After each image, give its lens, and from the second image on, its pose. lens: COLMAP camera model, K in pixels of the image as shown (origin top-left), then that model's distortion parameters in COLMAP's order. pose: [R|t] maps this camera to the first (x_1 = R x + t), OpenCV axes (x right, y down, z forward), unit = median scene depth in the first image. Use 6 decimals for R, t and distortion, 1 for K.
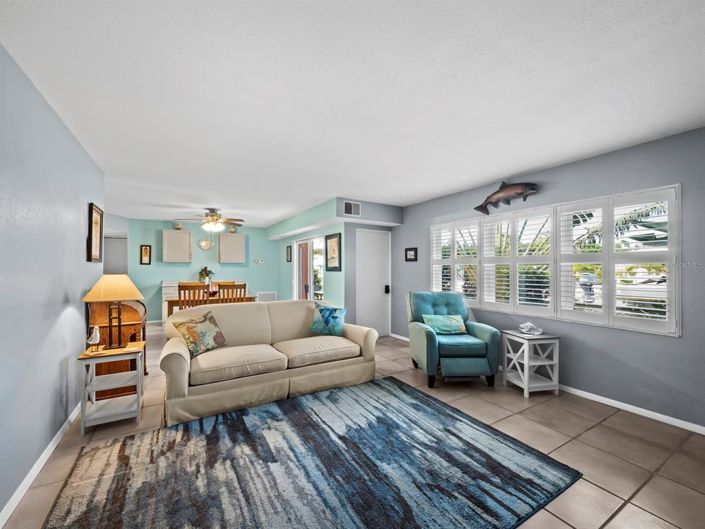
lens RADIAL K [[289.4, 0, 349.7], [0, 289.4, 266.1], [0, 0, 1]] dist [-0.000819, 0.000117]
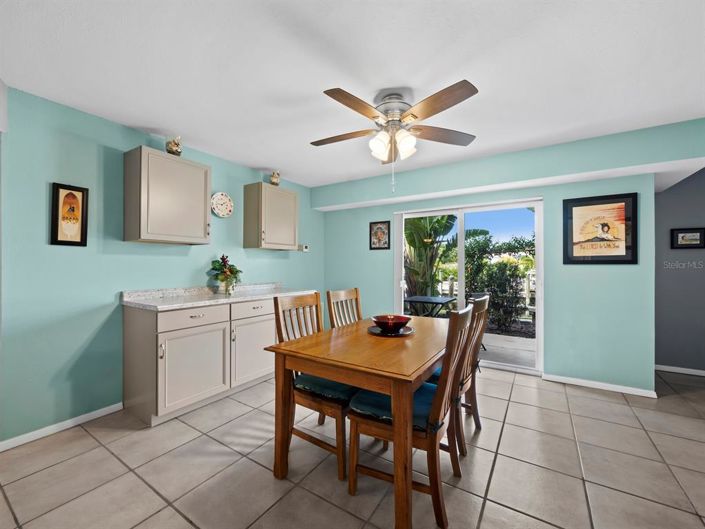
lens RADIAL K [[289.4, 0, 351.8], [0, 289.4, 264.6], [0, 0, 1]] dist [-0.000819, 0.000117]
pose [[0.904450, 0.002564, 0.426571, -0.557551], [-0.002458, 0.999997, -0.000798, 0.015362], [-0.426572, -0.000327, 0.904454, 0.572073]]
